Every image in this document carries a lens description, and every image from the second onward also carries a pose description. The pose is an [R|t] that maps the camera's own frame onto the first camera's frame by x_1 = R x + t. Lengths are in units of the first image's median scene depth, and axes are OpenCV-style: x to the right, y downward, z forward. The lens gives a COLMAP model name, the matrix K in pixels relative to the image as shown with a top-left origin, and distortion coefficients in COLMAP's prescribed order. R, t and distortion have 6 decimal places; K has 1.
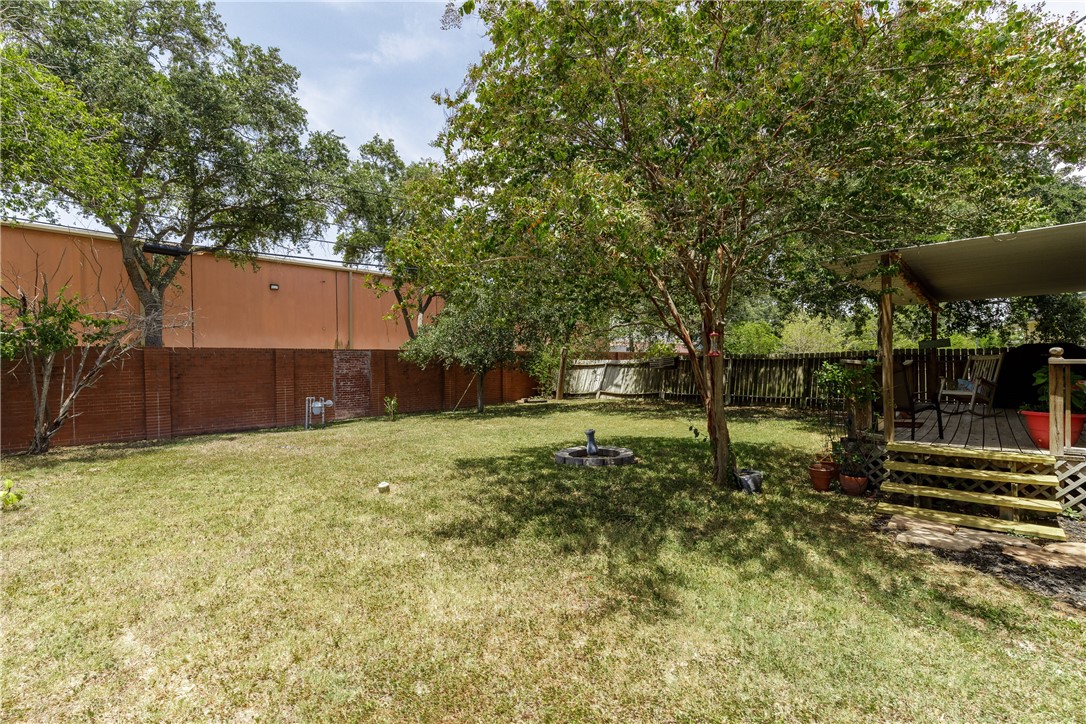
lens RADIAL K [[495.6, 0, 573.7], [0, 495.6, 363.3], [0, 0, 1]] dist [0.000995, 0.000122]
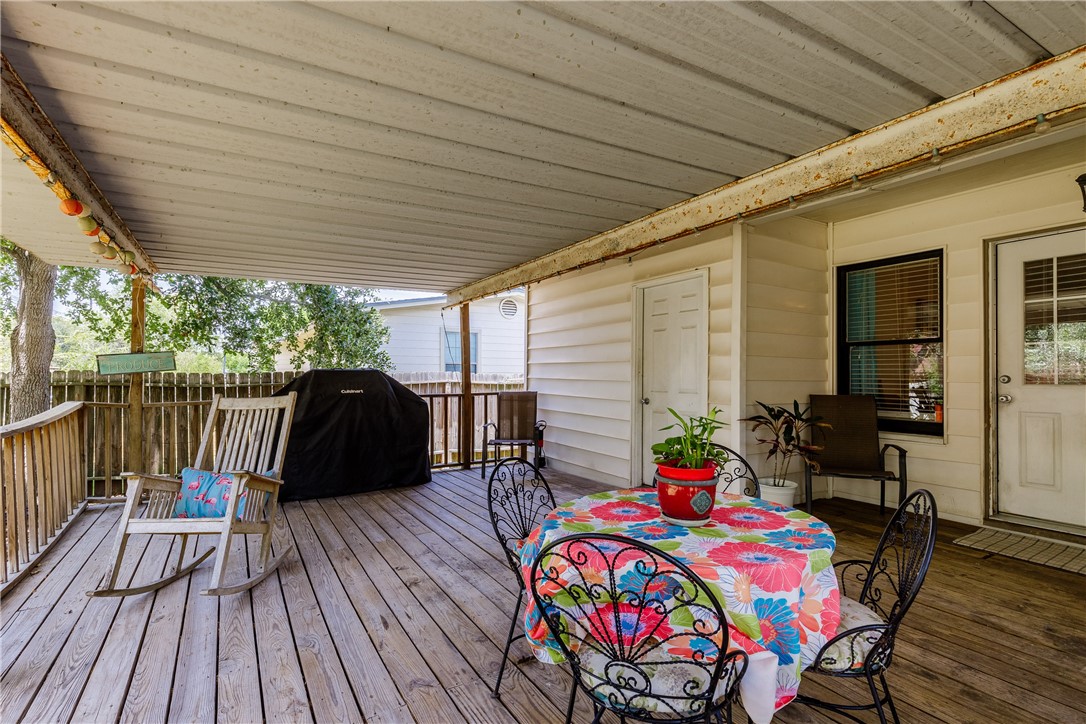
lens RADIAL K [[488.5, 0, 516.5], [0, 488.5, 369.6], [0, 0, 1]] dist [0.009161, 0.000181]
pose [[0.339812, 0.018952, 0.940302, 0.440254], [0.000443, 0.999794, -0.020312, -0.024385], [-0.940493, 0.007318, 0.339734, 0.551259]]
